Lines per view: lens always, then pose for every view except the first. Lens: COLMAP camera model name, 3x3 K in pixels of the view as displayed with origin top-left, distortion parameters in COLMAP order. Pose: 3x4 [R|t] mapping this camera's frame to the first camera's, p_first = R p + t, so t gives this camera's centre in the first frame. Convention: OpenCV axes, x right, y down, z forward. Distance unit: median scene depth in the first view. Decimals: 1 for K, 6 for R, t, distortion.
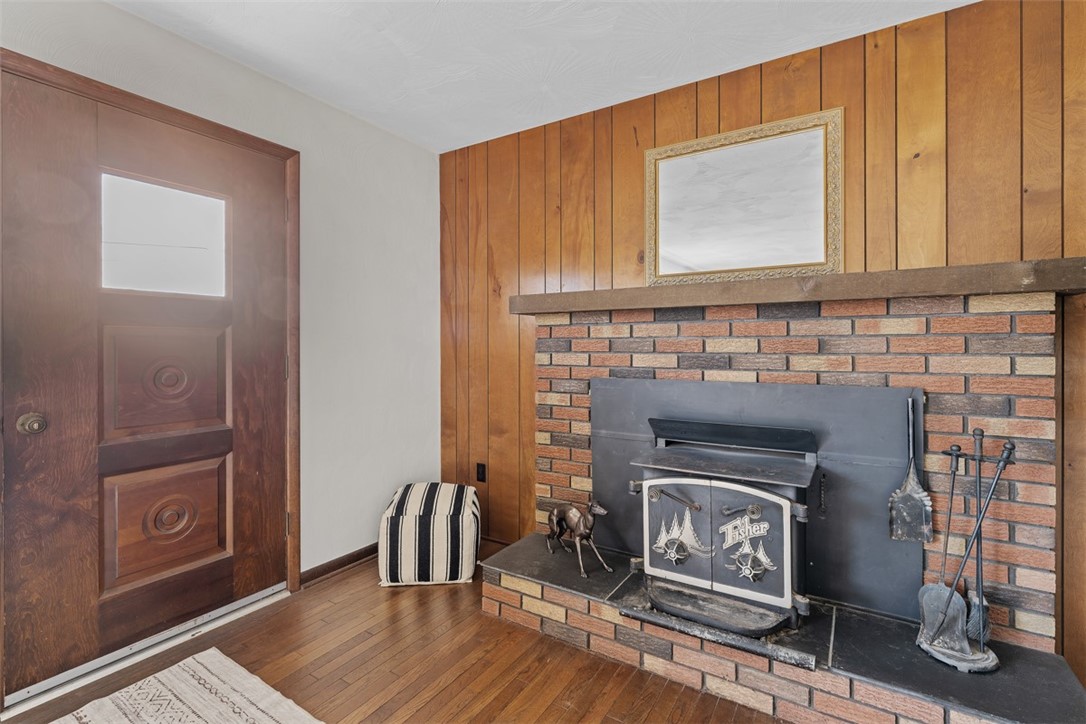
lens RADIAL K [[497.1, 0, 547.4], [0, 497.1, 341.6], [0, 0, 1]] dist [-0.002317, -0.000096]
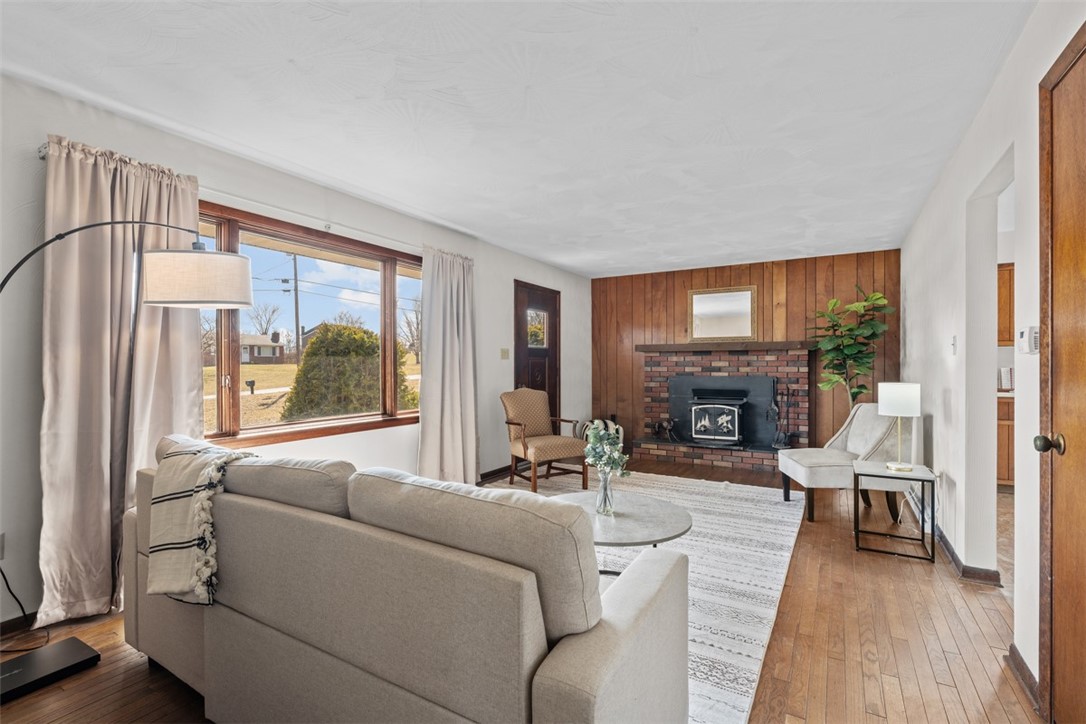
lens RADIAL K [[497.7, 0, 549.3], [0, 497.7, 362.3], [0, 0, 1]] dist [-0.001810, -0.000041]
pose [[0.999451, -0.001851, 0.033082, -0.804973], [0.001608, 0.999972, 0.007374, -0.027296], [-0.033094, -0.007317, 0.999425, -2.083784]]
